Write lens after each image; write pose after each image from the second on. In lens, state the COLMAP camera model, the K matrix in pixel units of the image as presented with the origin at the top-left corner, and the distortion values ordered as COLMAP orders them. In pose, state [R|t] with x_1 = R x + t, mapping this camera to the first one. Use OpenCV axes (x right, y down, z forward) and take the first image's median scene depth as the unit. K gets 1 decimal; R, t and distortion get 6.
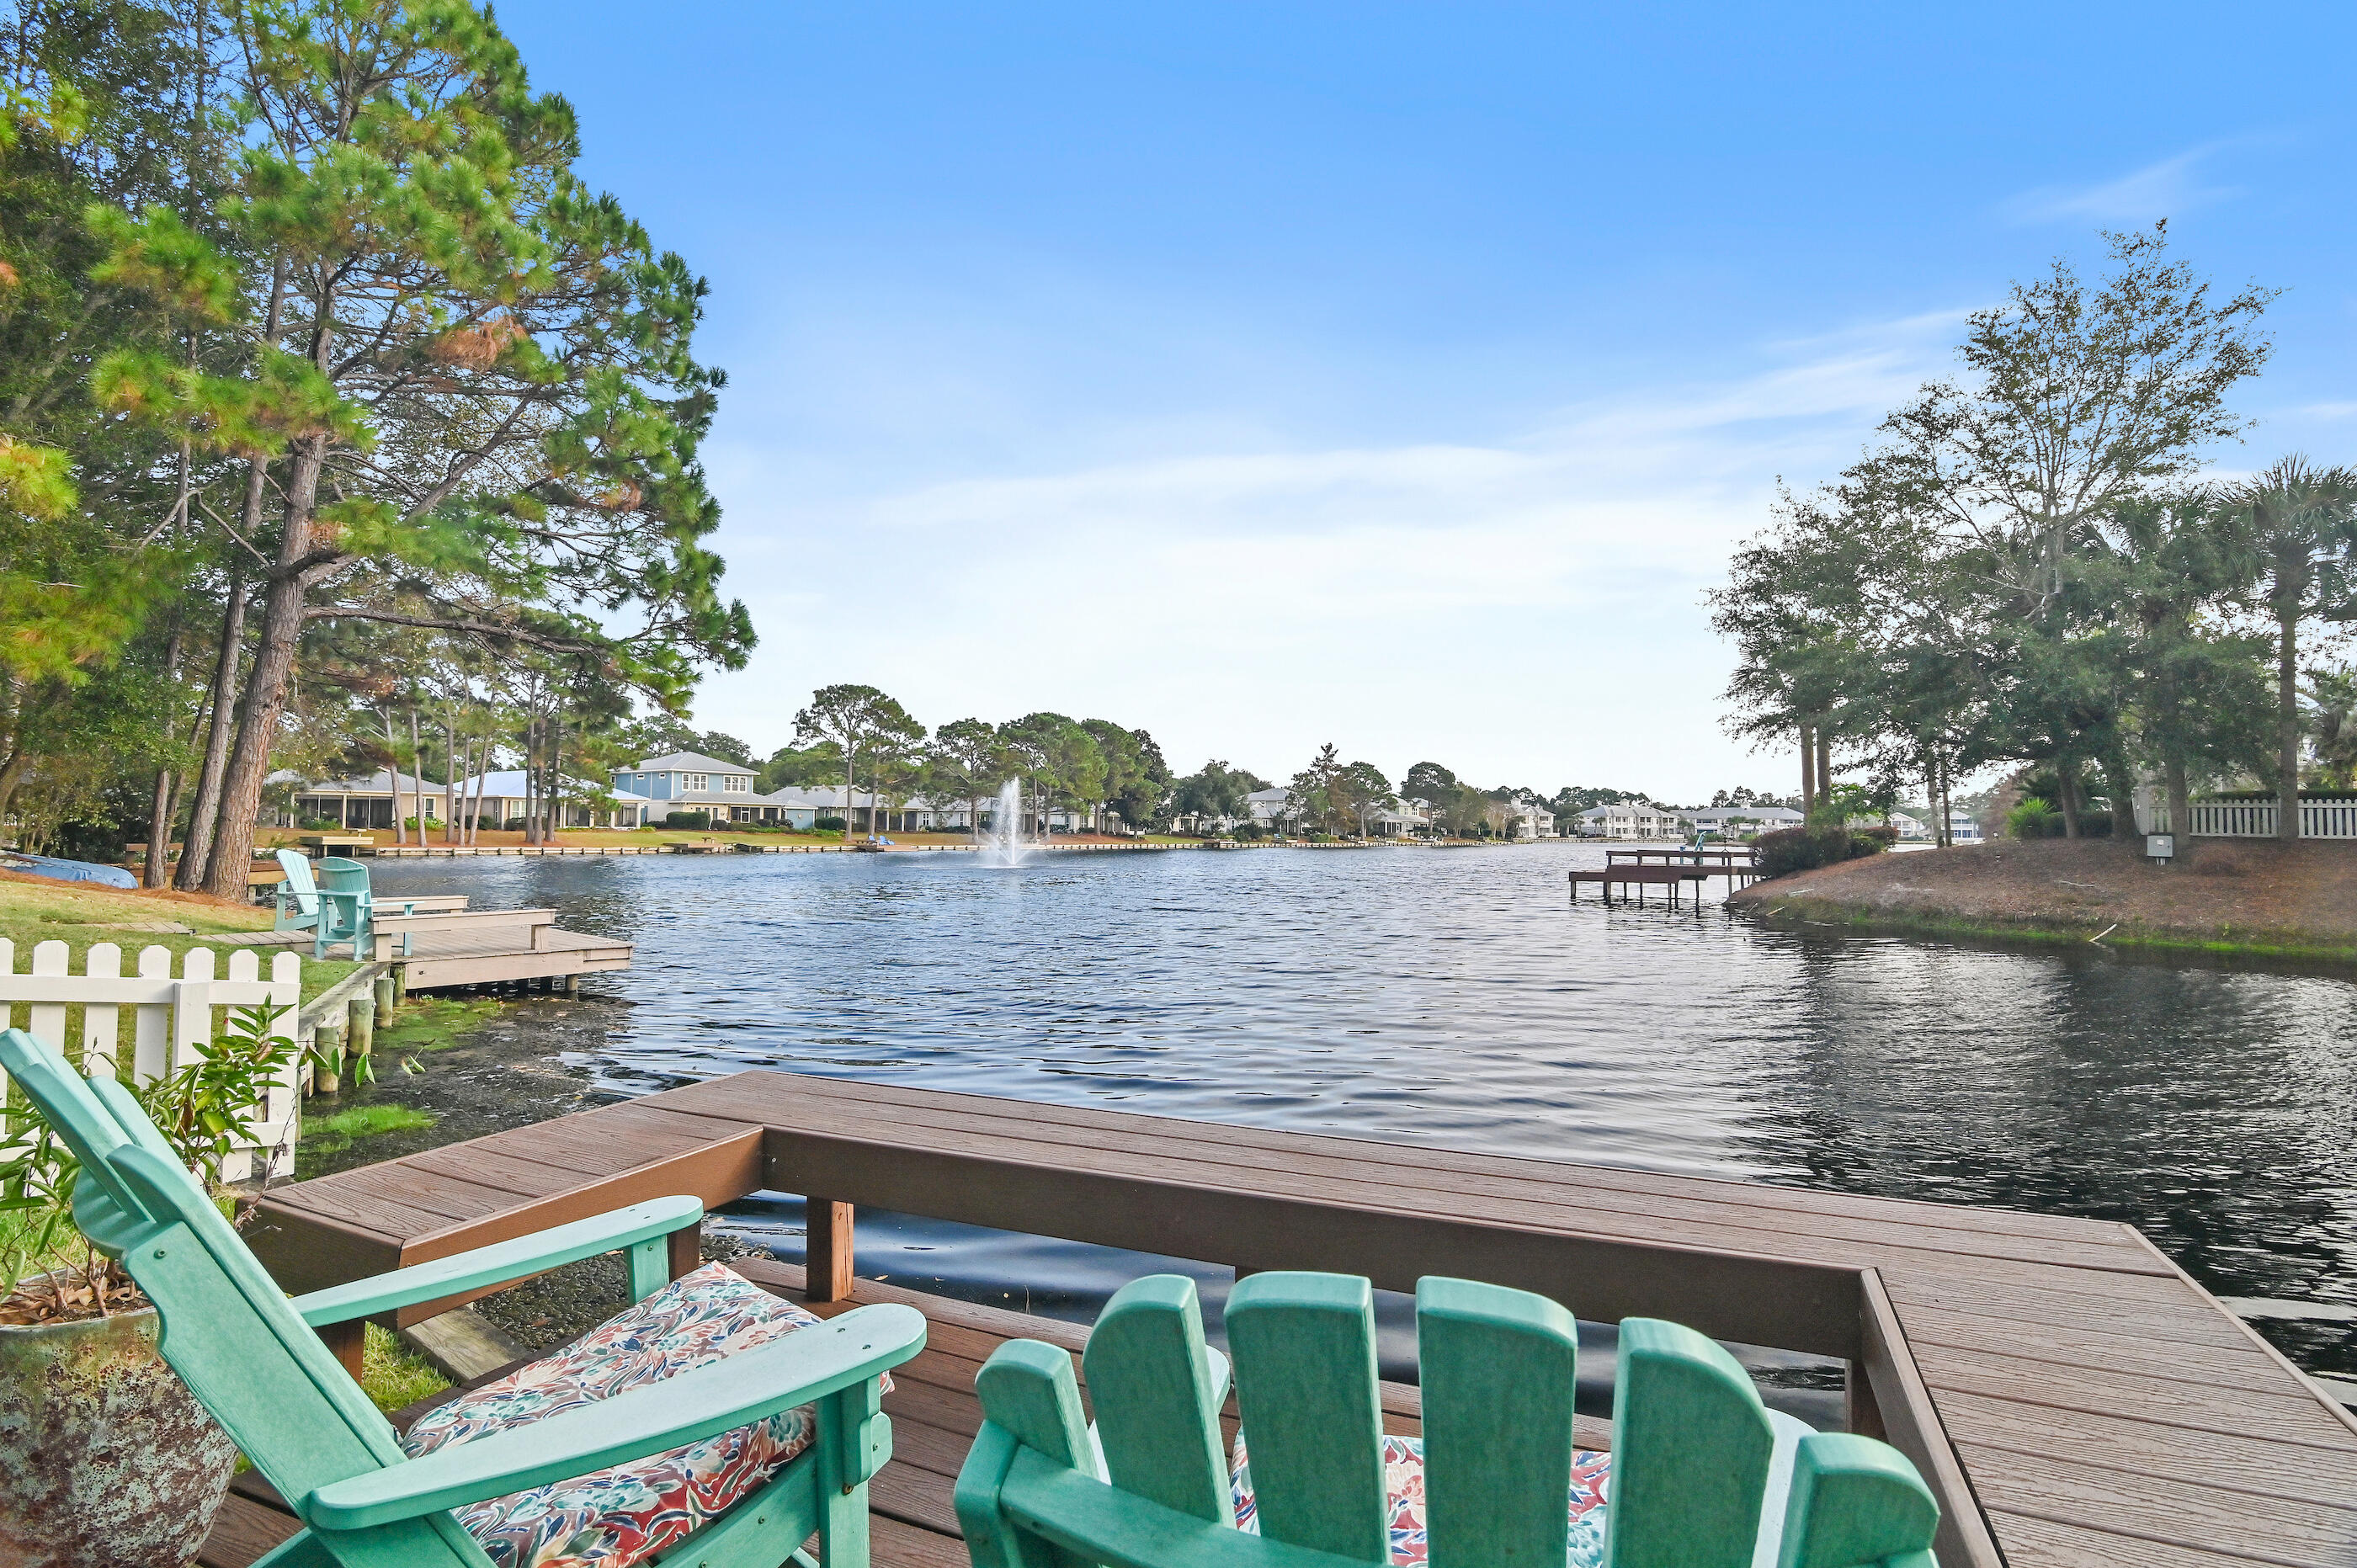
lens RADIAL K [[1134.1, 0, 1178.0], [0, 1134.1, 792.8], [0, 0, 1]] dist [-0.017520, -0.000735]
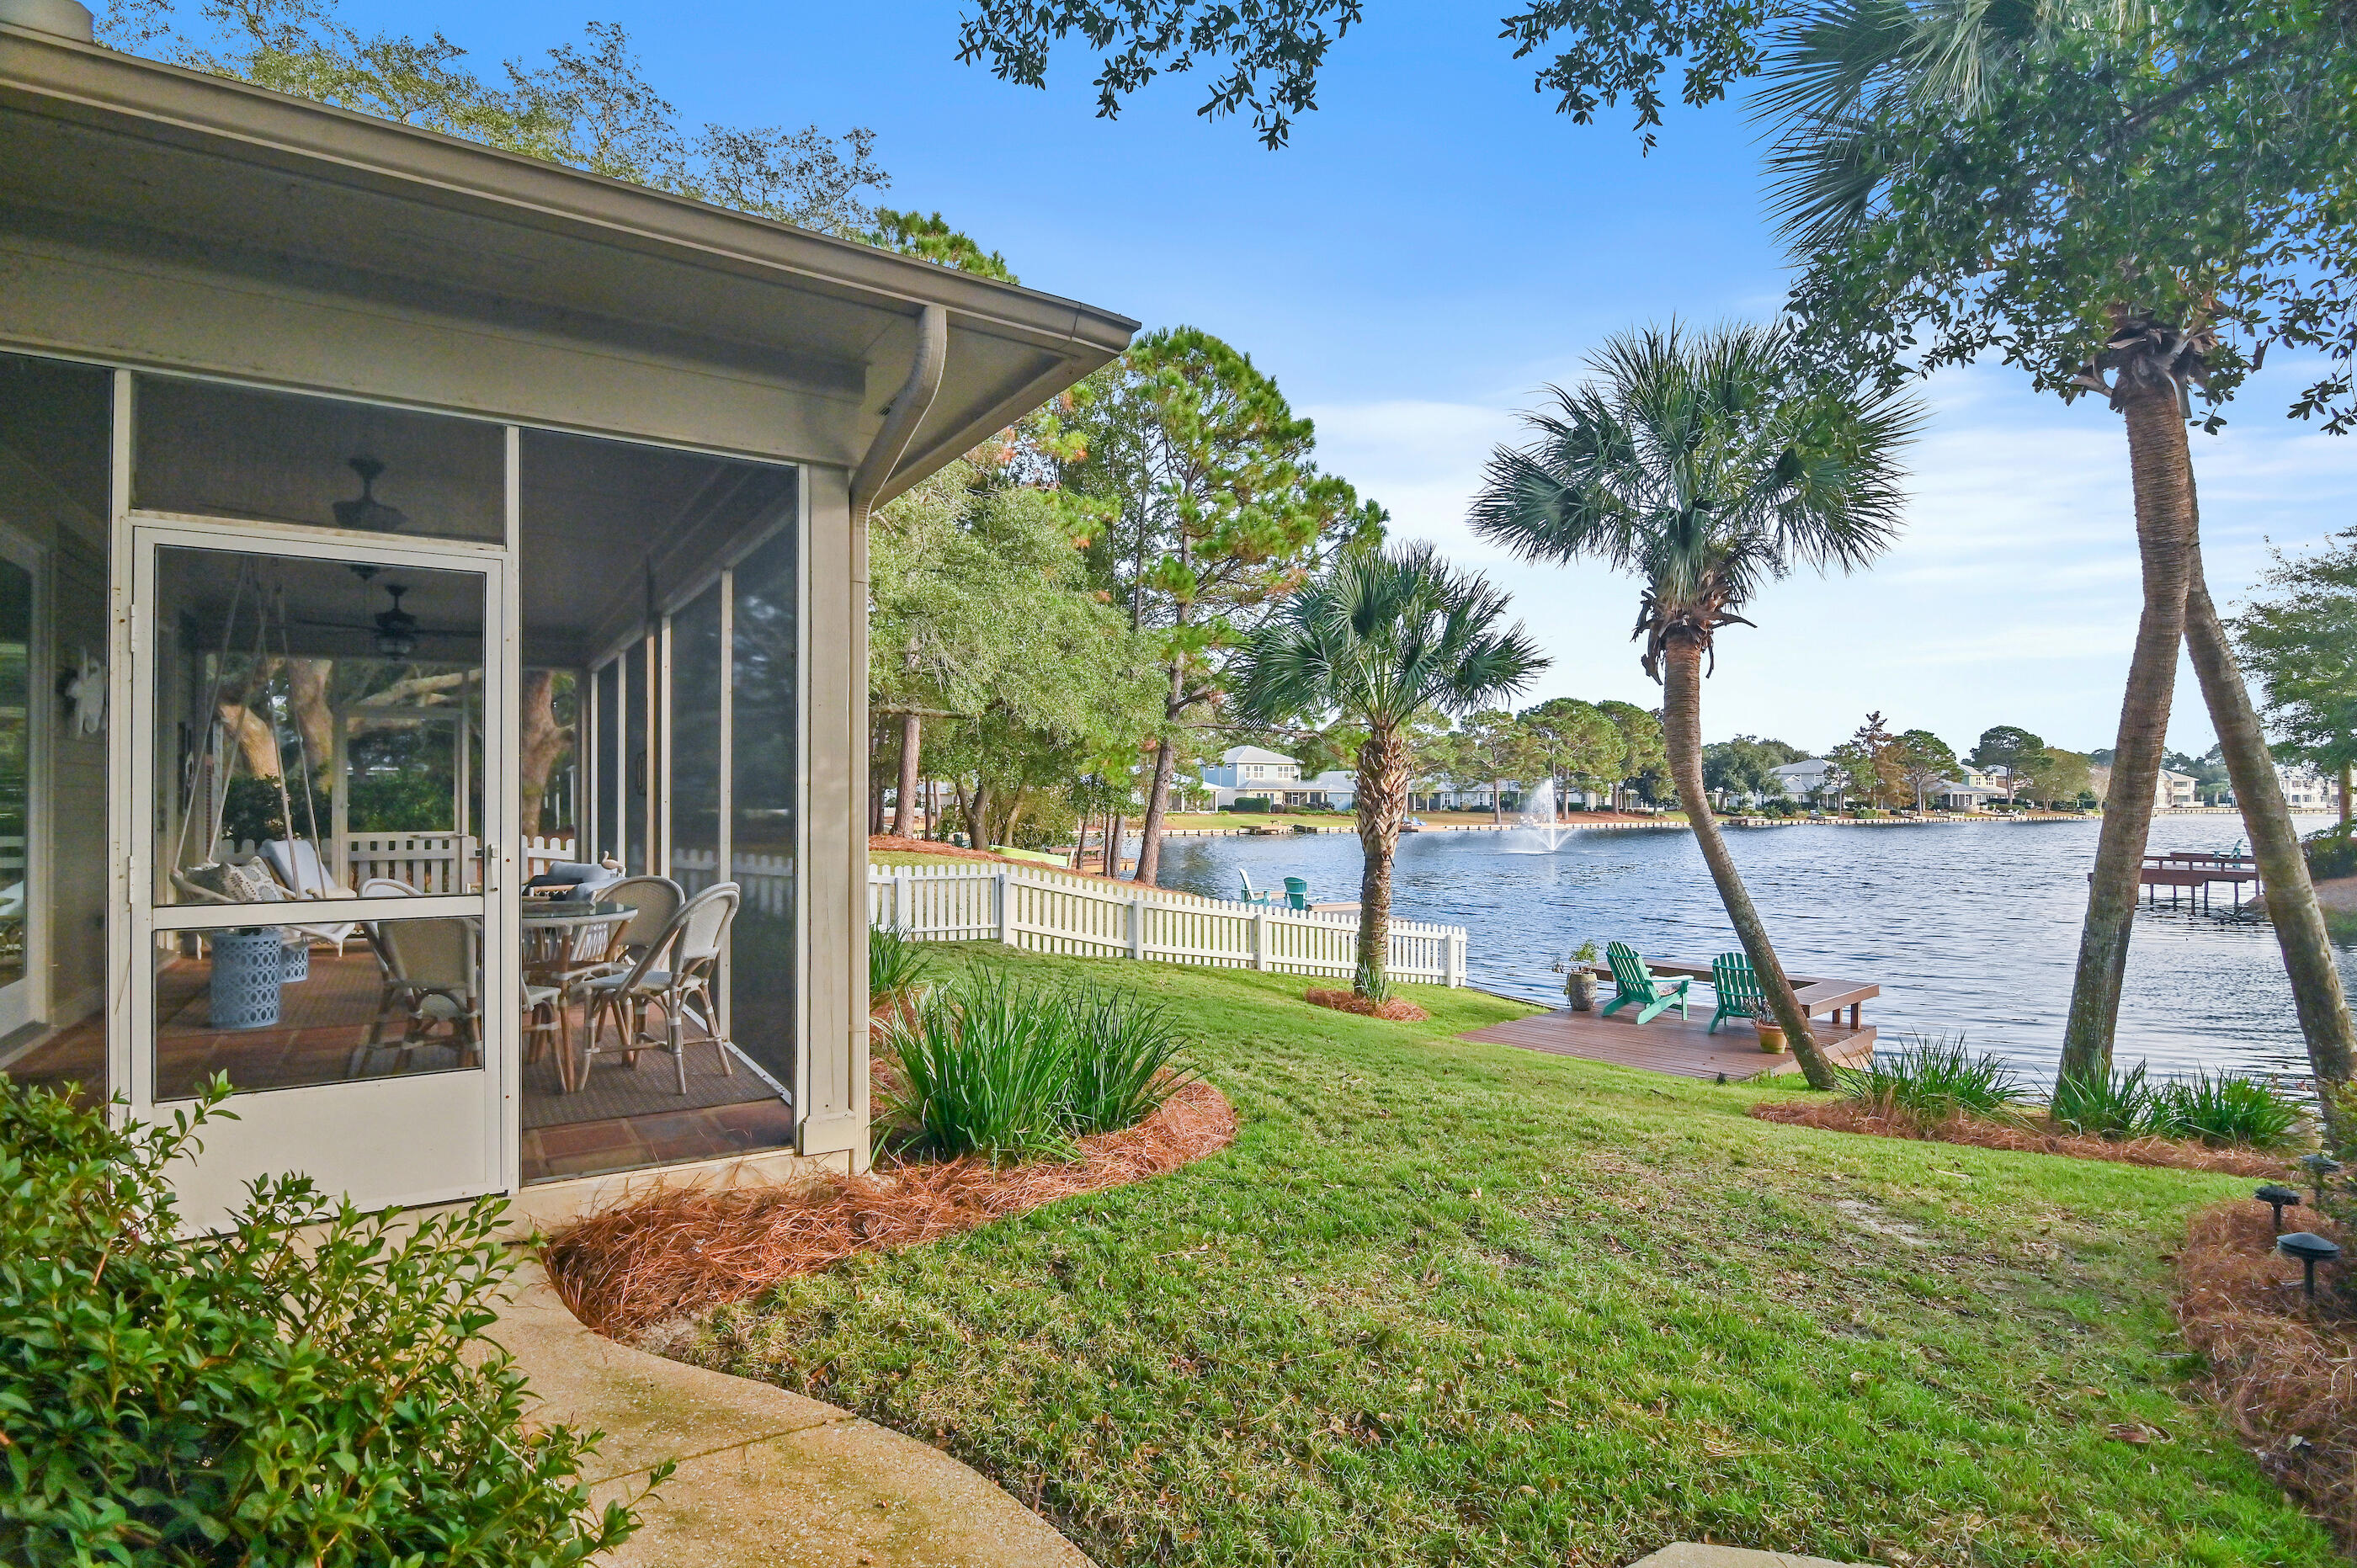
lens RADIAL K [[1157.7, 0, 1184.7], [0, 1157.7, 787.0], [0, 0, 1]] dist [-0.015185, -0.001079]
pose [[0.913631, -0.010983, -0.406396, -0.008290], [0.021366, 0.999551, 0.021020, -0.068006], [0.405983, -0.027888, 0.913455, -0.461374]]
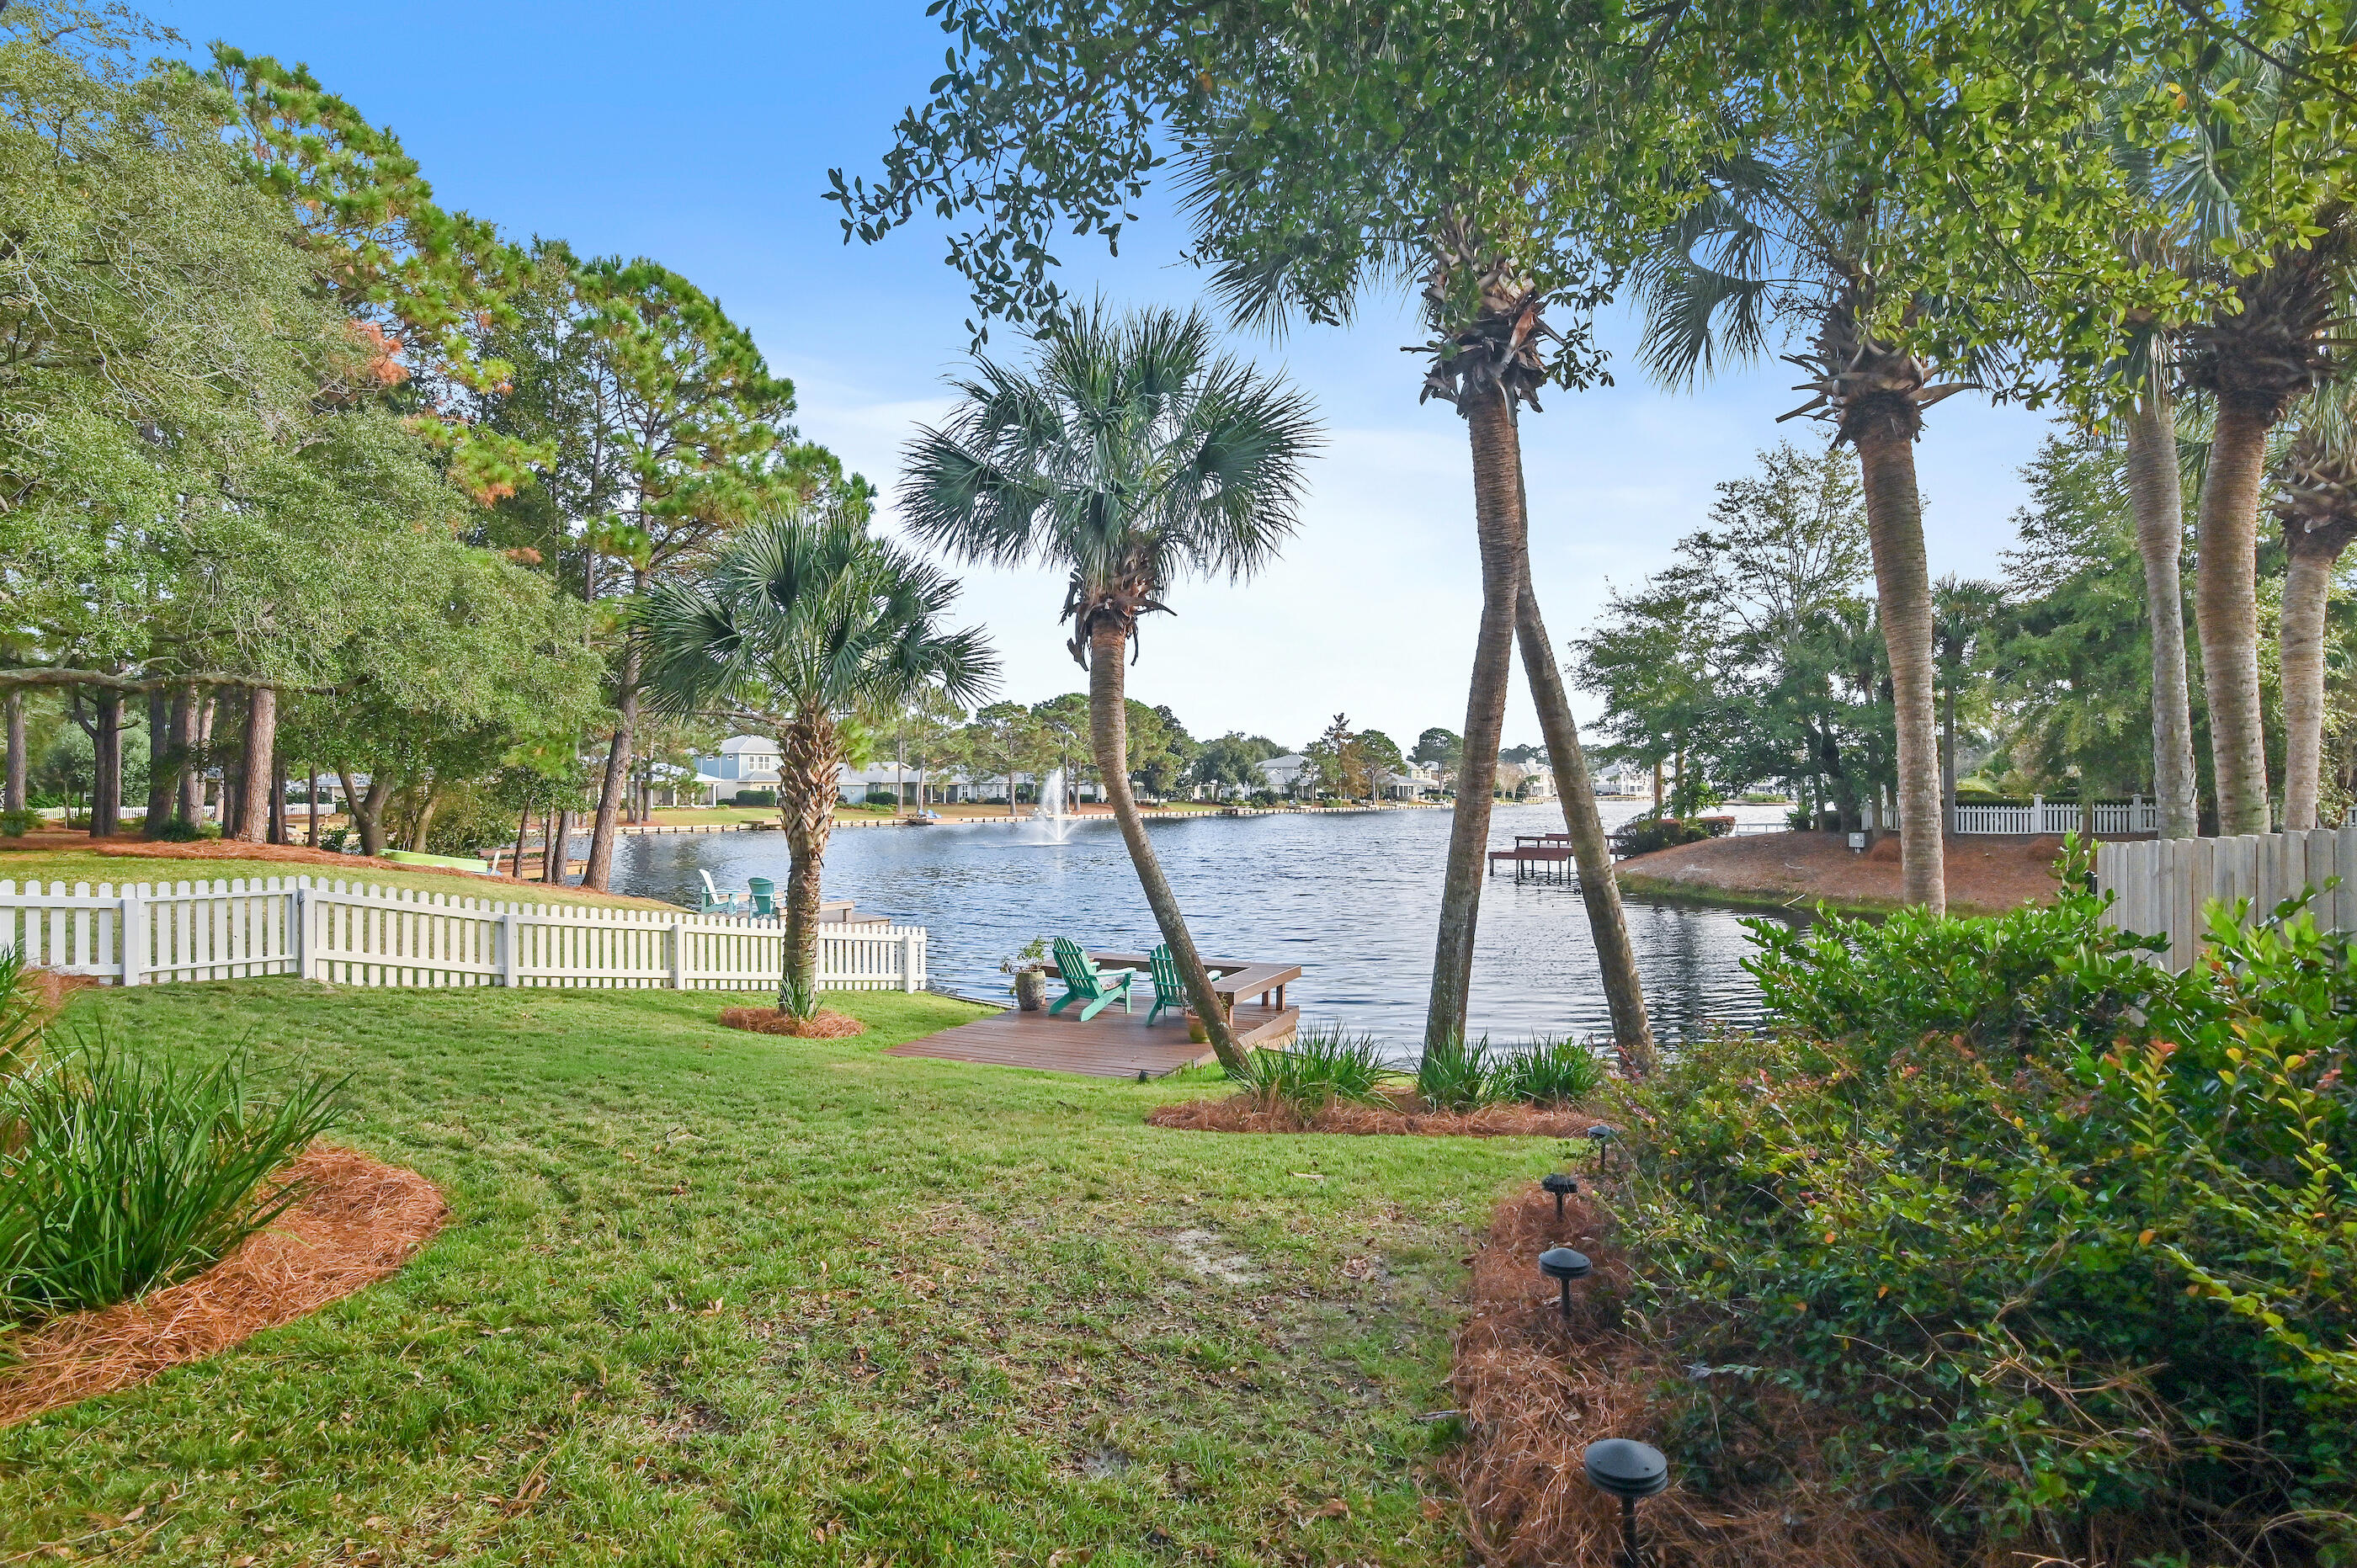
lens RADIAL K [[1160.5, 0, 1178.5], [0, 1160.5, 784.0], [0, 0, 1]] dist [-0.018143, -0.000498]
pose [[0.999739, -0.010325, -0.020383, 0.016619], [0.010963, 0.999445, 0.031455, -0.065812], [0.020047, -0.031670, 0.999297, -0.416301]]
